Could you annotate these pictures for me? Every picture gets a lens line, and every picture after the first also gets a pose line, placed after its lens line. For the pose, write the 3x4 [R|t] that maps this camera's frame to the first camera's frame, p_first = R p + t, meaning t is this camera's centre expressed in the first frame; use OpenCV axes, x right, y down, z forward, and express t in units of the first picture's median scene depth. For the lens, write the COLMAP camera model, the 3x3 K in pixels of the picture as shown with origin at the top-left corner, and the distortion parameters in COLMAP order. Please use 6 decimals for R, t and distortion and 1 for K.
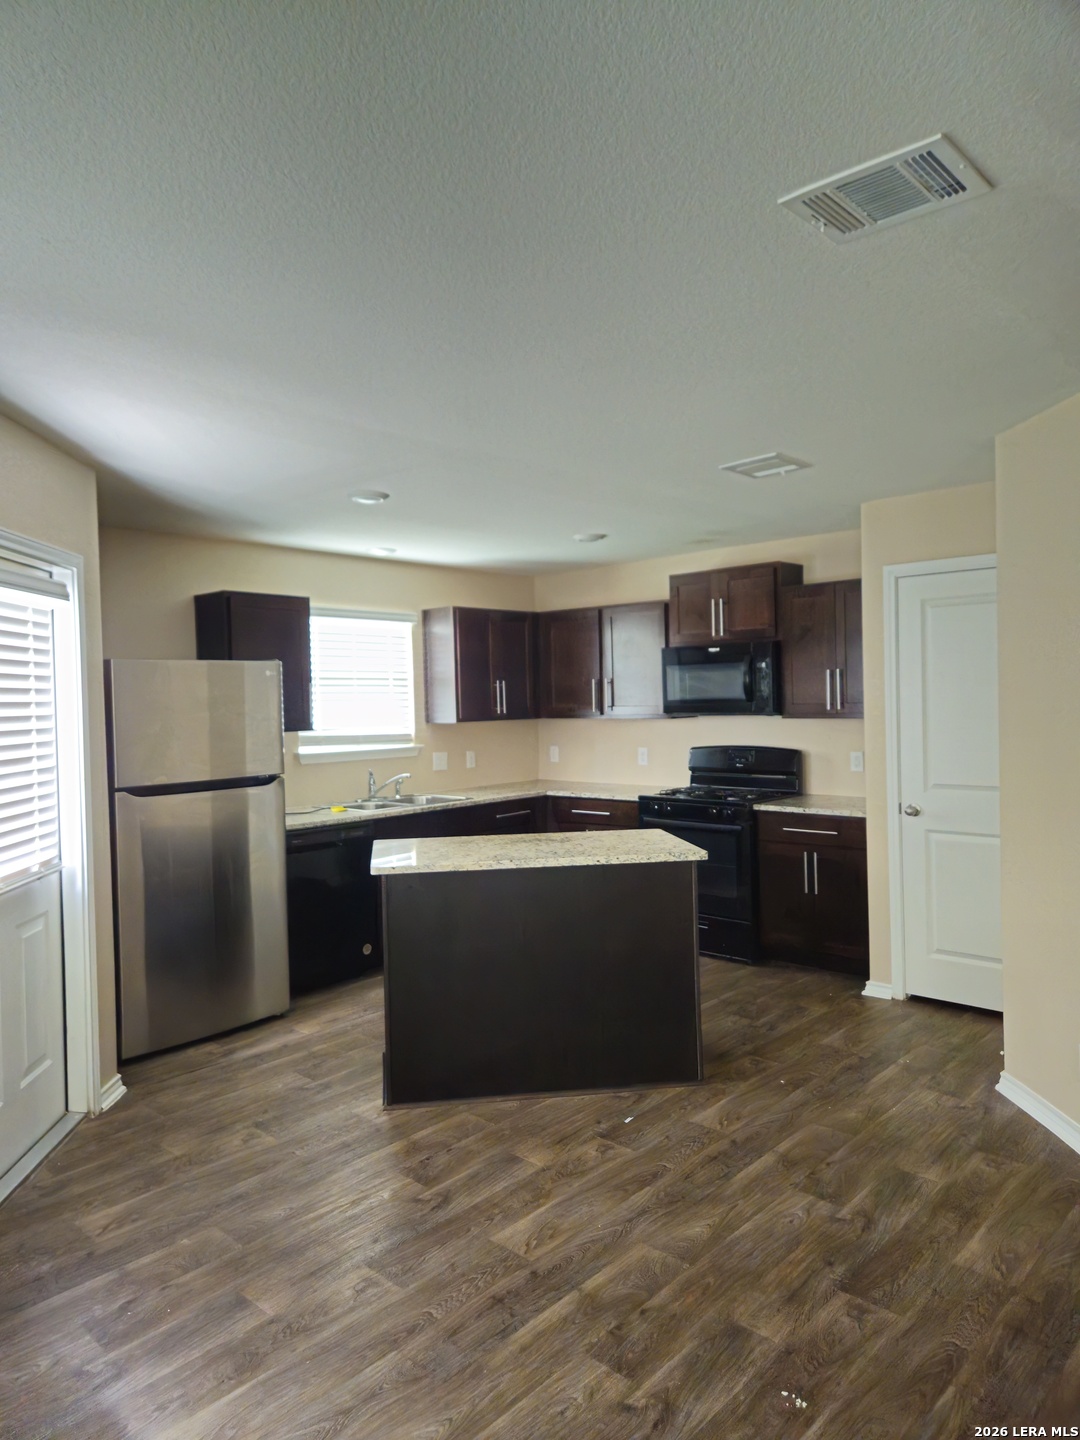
lens RADIAL K [[965.6, 0, 539.1], [0, 965.6, 717.9], [0, 0, 1]] dist [0.028553, -0.007828]
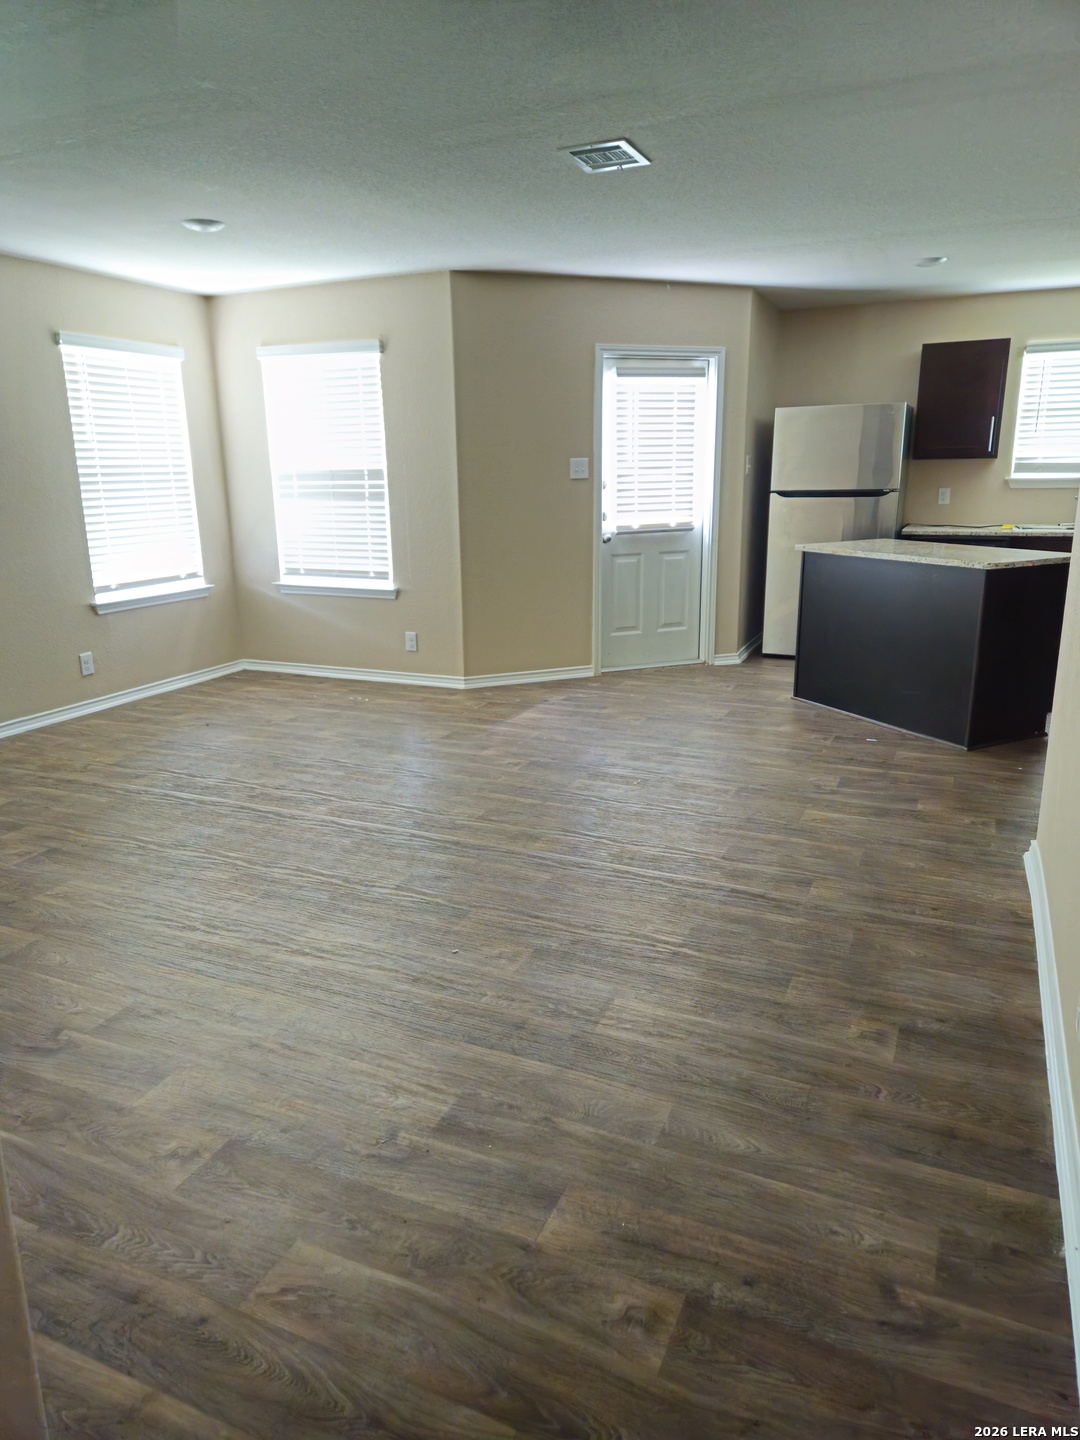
lens RADIAL K [[965.6, 0, 533.0], [0, 965.6, 720.5], [0, 0, 1]] dist [0.028553, -0.007828]
pose [[0.317939, 0.259712, -0.911847, 1.214131], [-0.009905, 0.962608, 0.270716, 0.009328], [0.948059, -0.077039, 0.308623, 0.097734]]
